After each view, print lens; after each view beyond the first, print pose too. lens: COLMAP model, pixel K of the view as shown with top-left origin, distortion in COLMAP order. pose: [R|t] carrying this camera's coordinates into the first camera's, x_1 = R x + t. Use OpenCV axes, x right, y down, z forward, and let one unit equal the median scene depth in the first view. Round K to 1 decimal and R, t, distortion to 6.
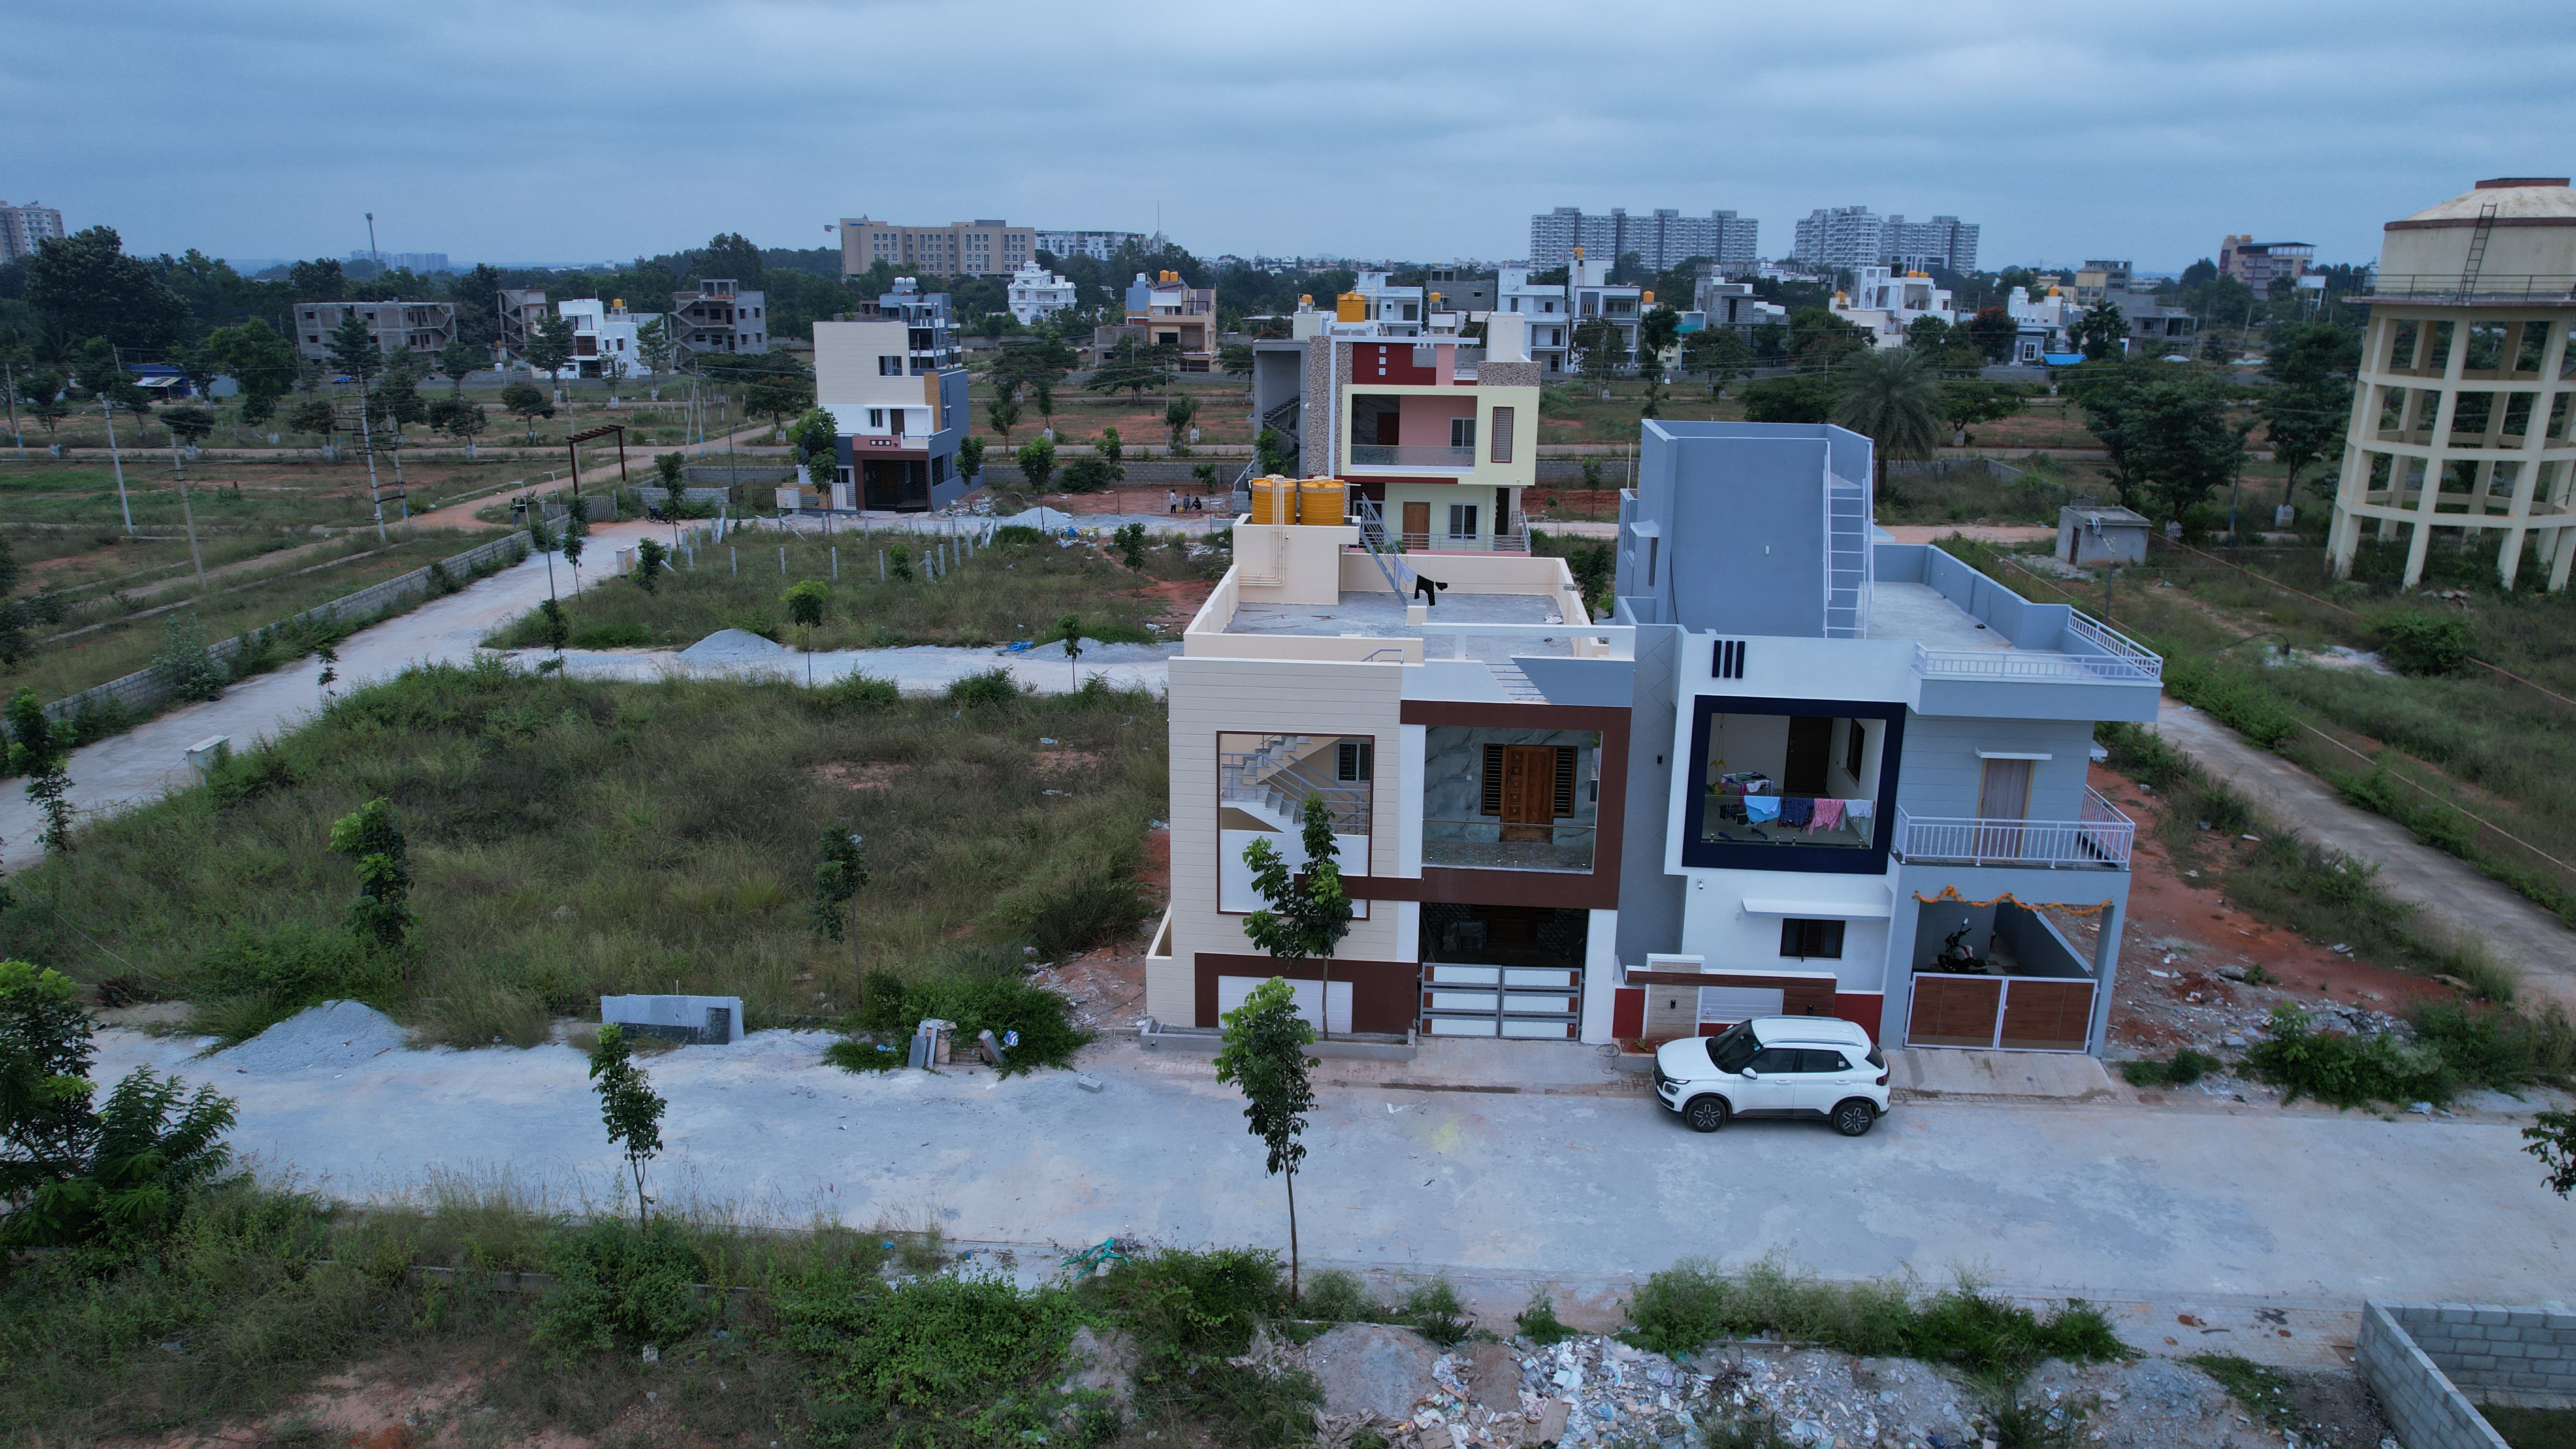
lens RADIAL K [[1653.9, 0, 1289.7], [0, 1653.9, 718.9], [0, 0, 1]] dist [-0.083031, 0.071880]
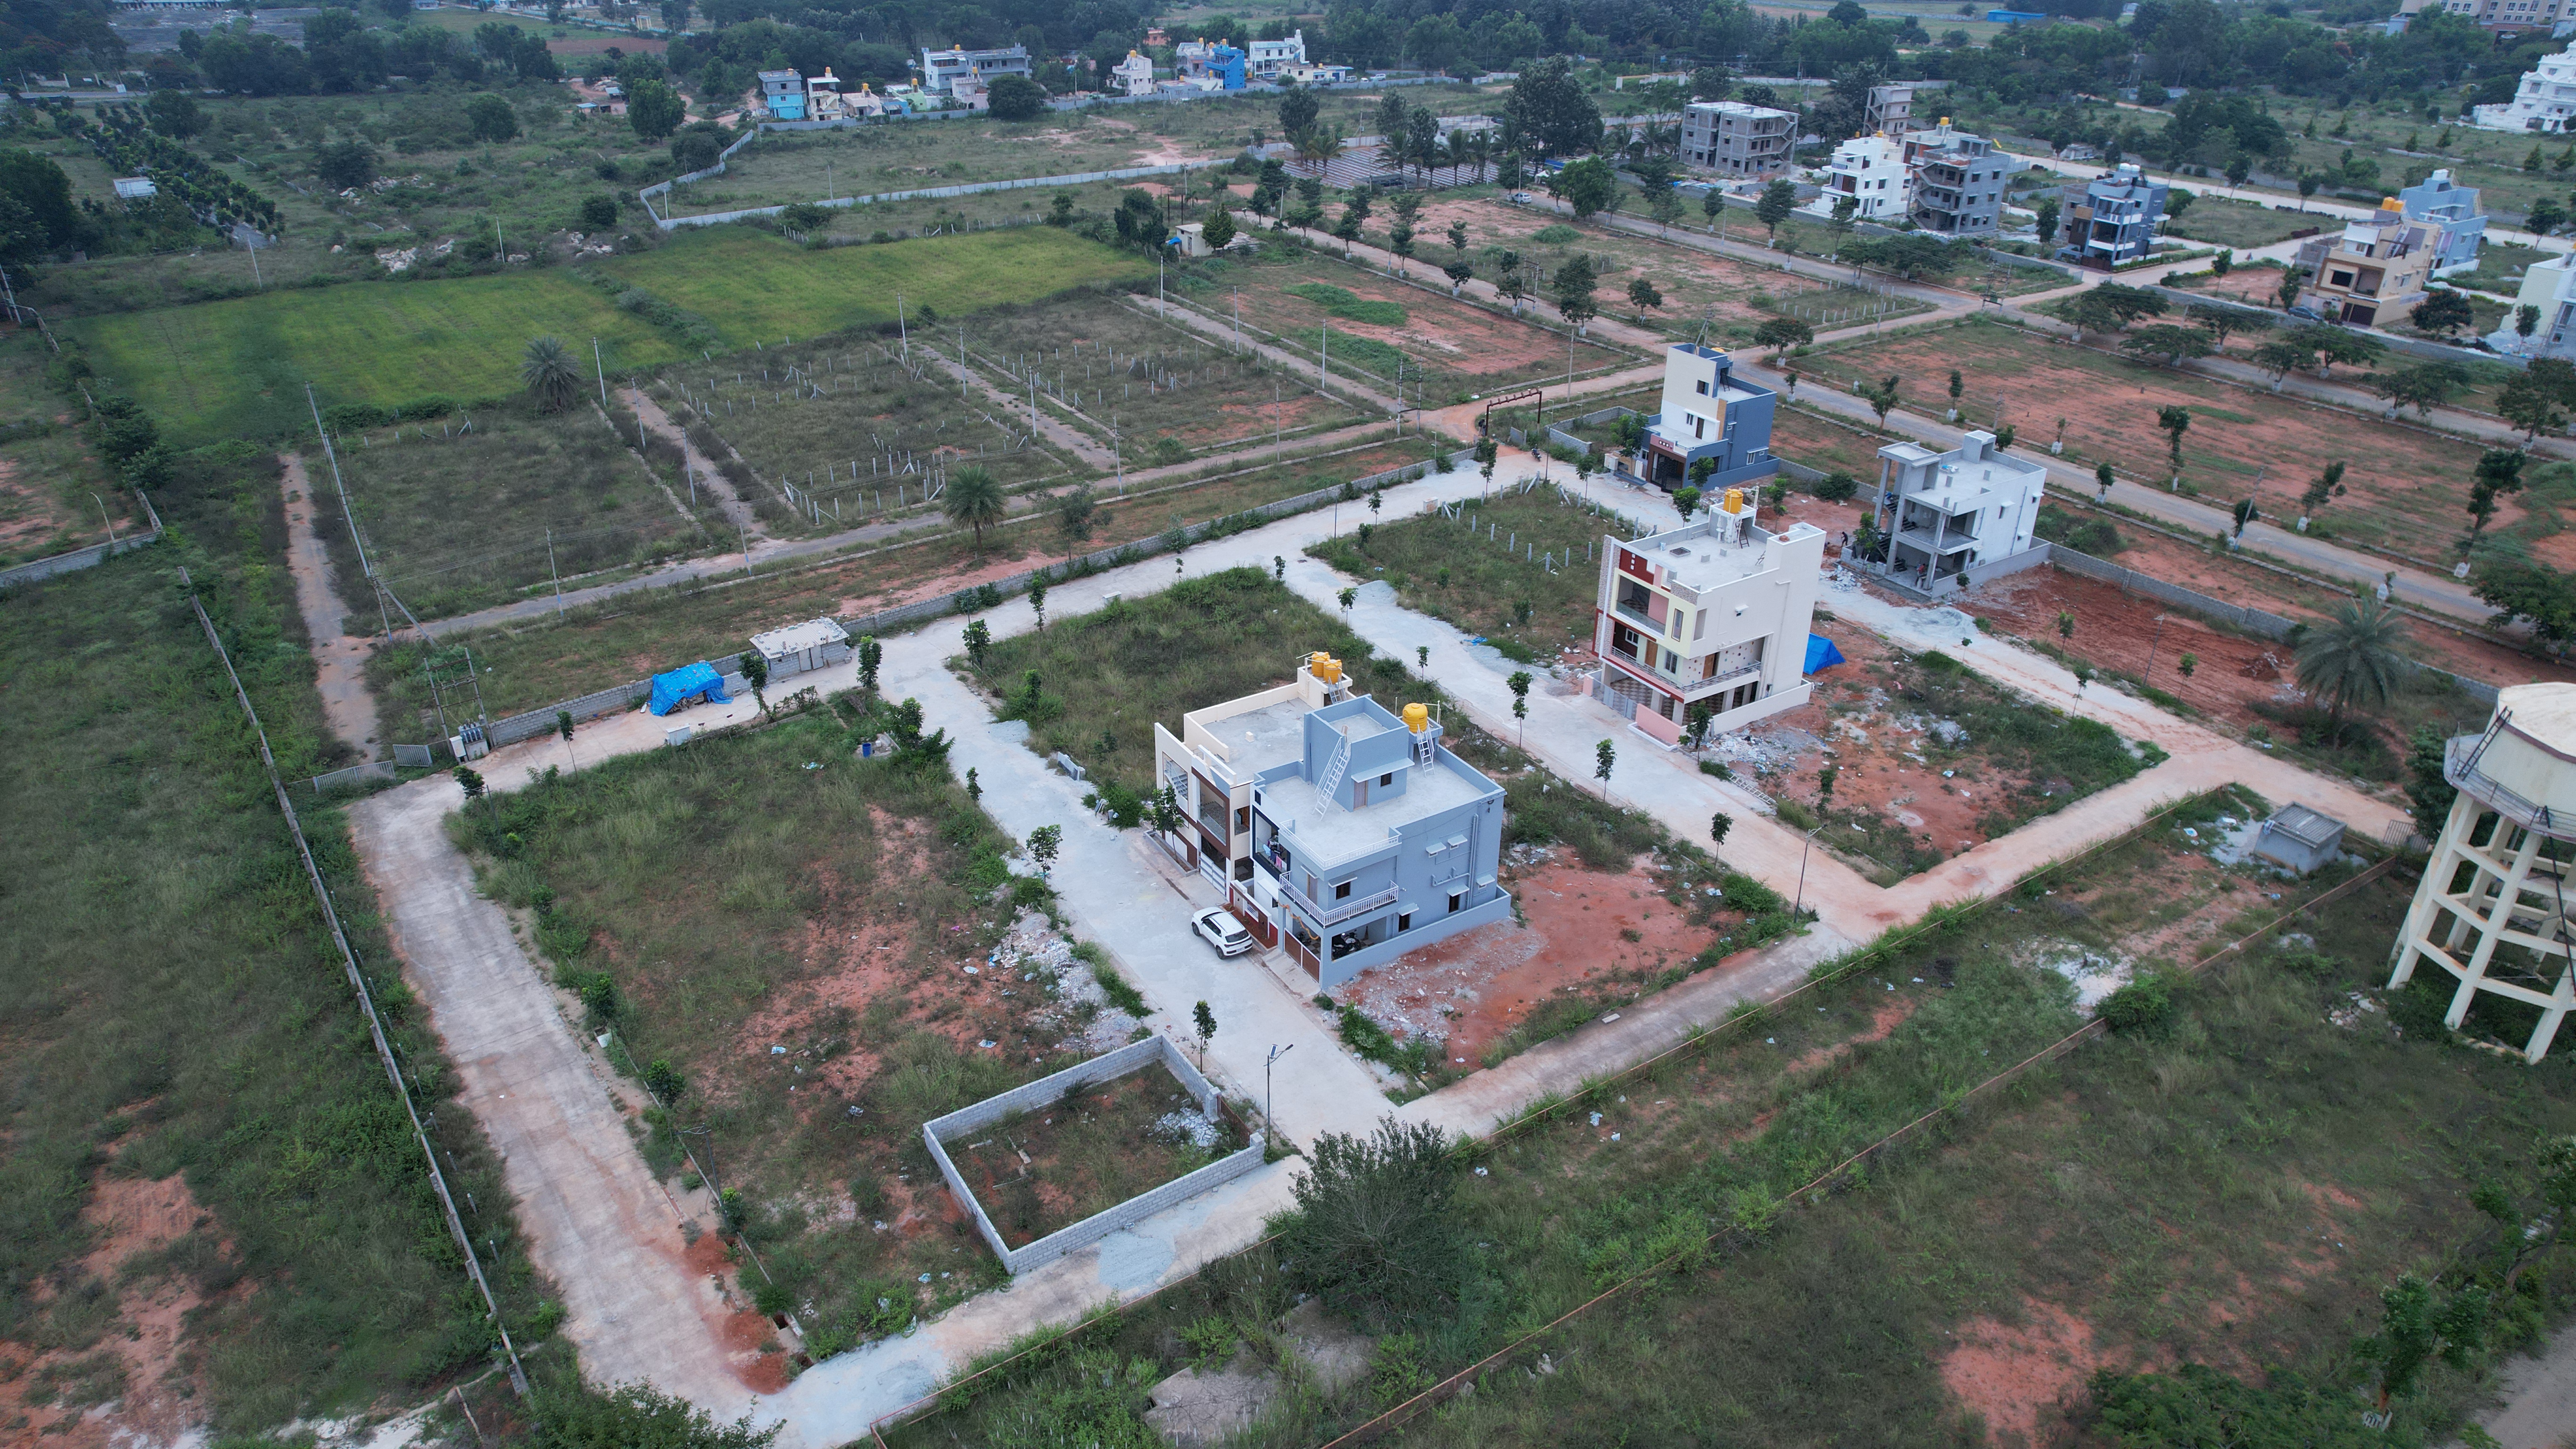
lens RADIAL K [[1653.9, 0, 1286.8], [0, 1653.9, 730.8], [0, 0, 1]] dist [-0.083031, 0.071880]
pose [[0.608891, 0.377701, -0.697563, 1.083668], [-0.214706, 0.925016, 0.313444, -0.506357], [0.763645, -0.041082, 0.644328, -0.386769]]
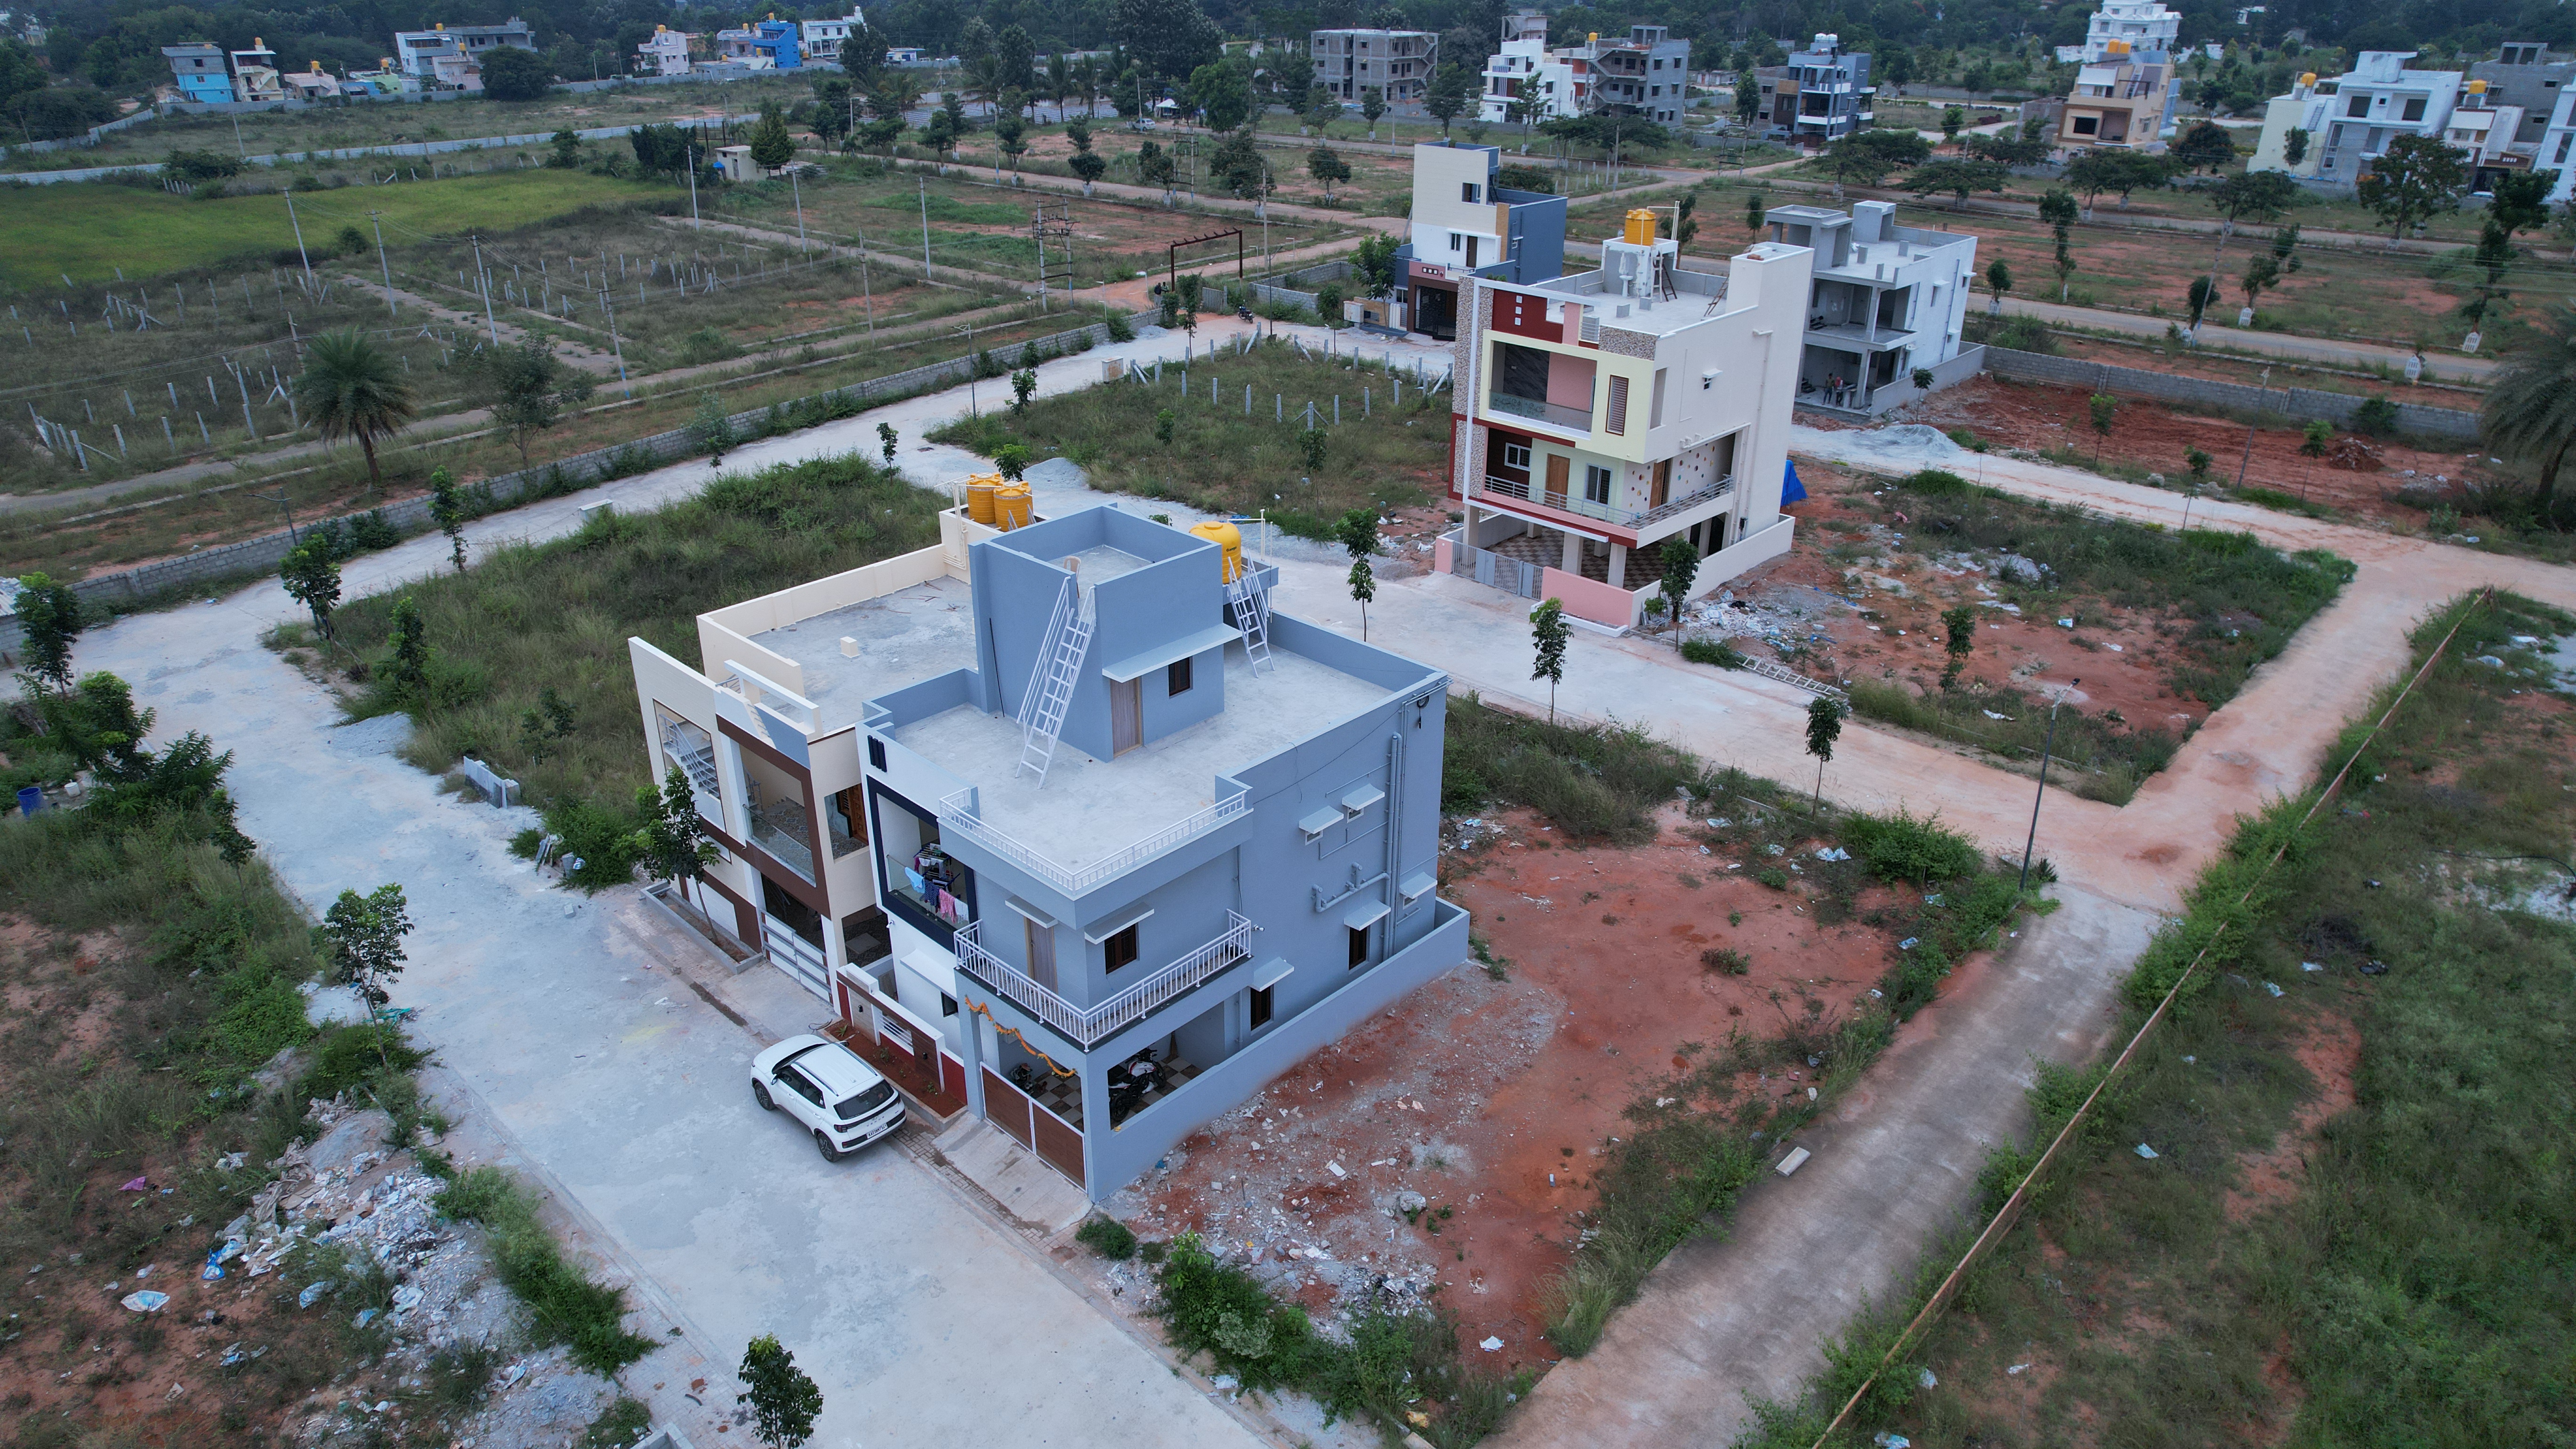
lens RADIAL K [[1653.9, 0, 1287.9], [0, 1653.9, 727.5], [0, 0, 1]] dist [-0.083031, 0.071880]
pose [[0.783887, 0.267569, -0.560293, 0.550699], [-0.163560, 0.959497, 0.229377, -0.178036], [0.598974, -0.088165, 0.795901, 0.118286]]
